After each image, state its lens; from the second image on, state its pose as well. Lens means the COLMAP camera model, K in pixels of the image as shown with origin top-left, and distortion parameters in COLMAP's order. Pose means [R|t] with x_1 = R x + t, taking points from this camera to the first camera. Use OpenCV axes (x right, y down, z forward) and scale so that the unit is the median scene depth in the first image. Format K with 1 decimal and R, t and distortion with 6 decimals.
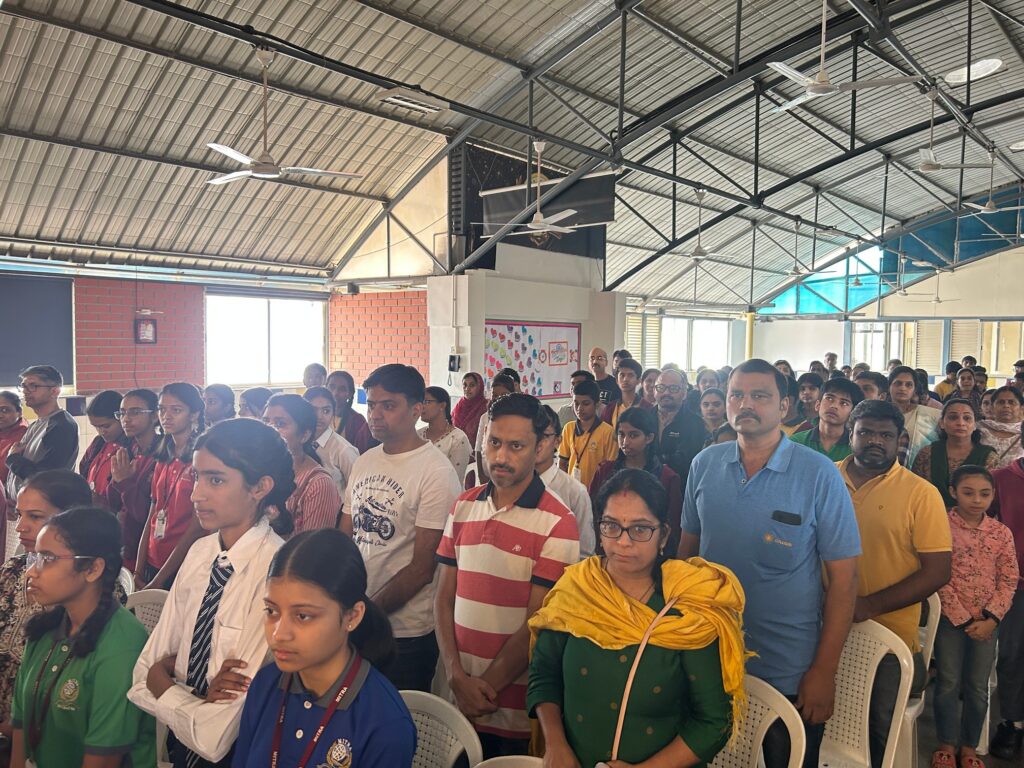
lens RADIAL K [[763.2, 0, 531.2], [0, 763.2, 397.9], [0, 0, 1]] dist [-0.001873, -0.005525]
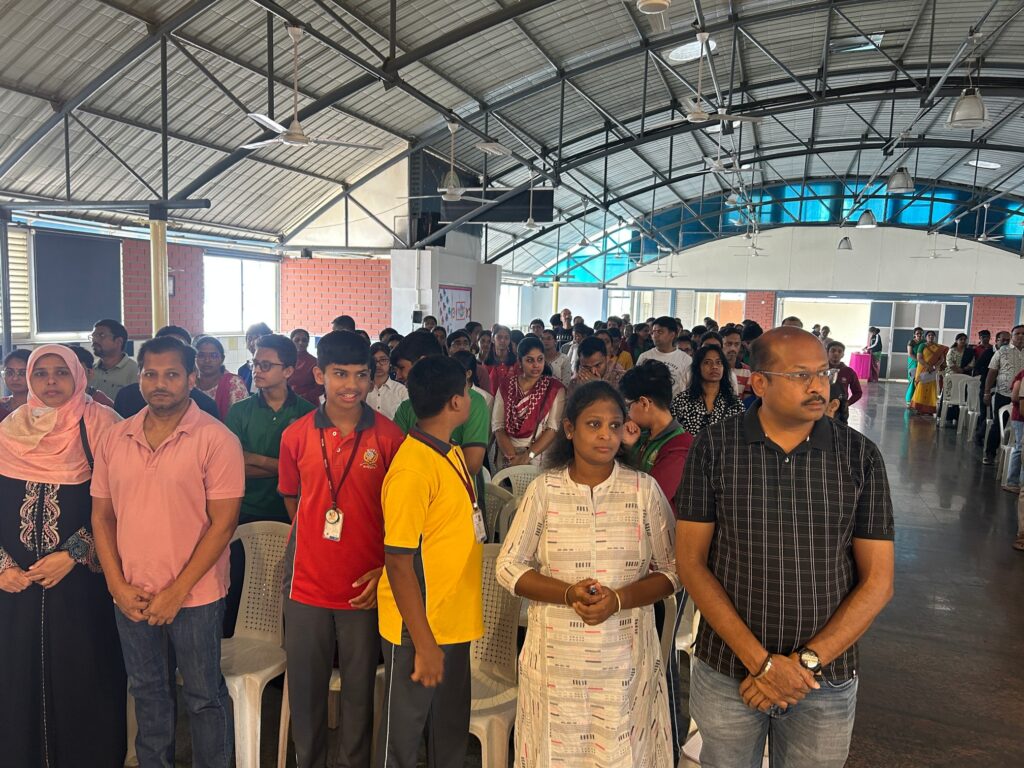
lens RADIAL K [[763.2, 0, 531.2], [0, 763.2, 397.9], [0, 0, 1]] dist [-0.001873, -0.005525]
pose [[0.919045, -0.027296, 0.393207, -0.409979], [0.005794, 0.998427, 0.055767, 0.020958], [-0.394110, -0.048975, 0.917757, -0.279490]]
